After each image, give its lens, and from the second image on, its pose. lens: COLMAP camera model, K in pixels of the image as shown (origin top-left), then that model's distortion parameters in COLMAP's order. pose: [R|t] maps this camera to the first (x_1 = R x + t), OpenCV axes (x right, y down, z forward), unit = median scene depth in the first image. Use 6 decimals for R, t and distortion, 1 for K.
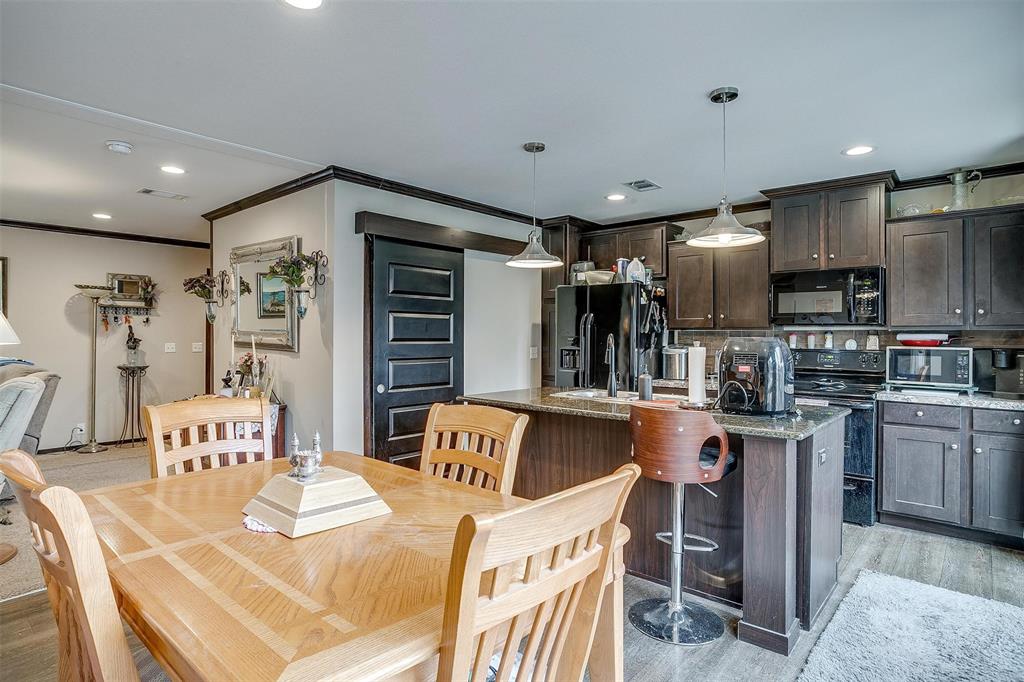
lens RADIAL K [[556.7, 0, 520.4], [0, 556.7, 337.8], [0, 0, 1]] dist [-0.000057, 0.001689]
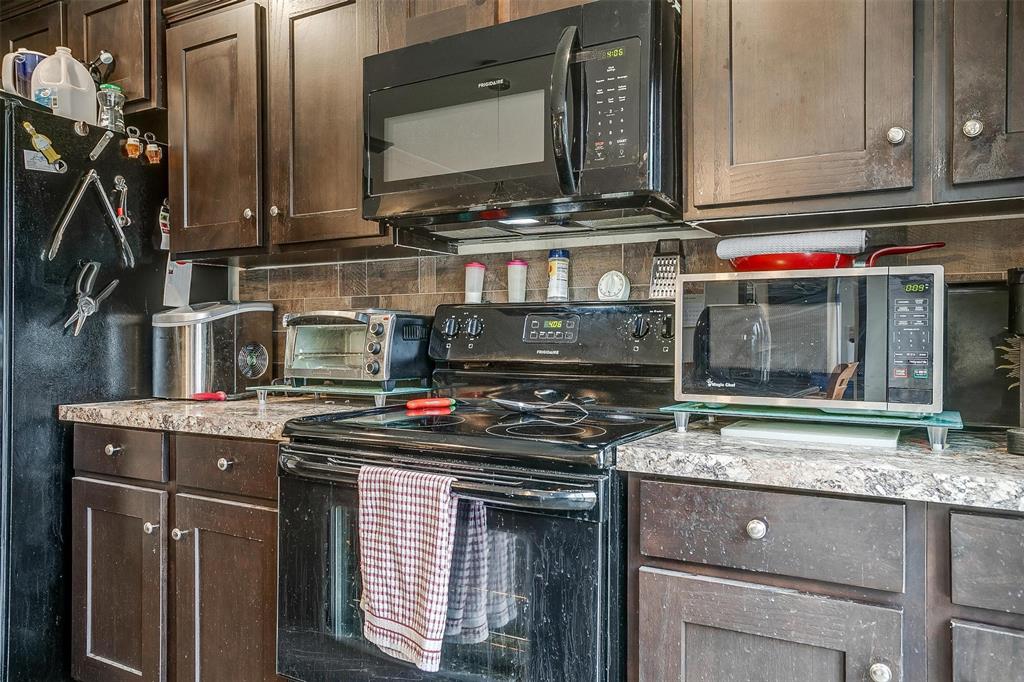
lens RADIAL K [[757.8, 0, 505.1], [0, 757.8, 344.6], [0, 0, 1]] dist [-0.005221, 0.007745]
pose [[0.983224, -0.007752, 0.182235, 0.502303], [0.006197, 0.999939, 0.009098, 0.047188], [-0.182295, -0.007816, 0.983213, 0.635340]]
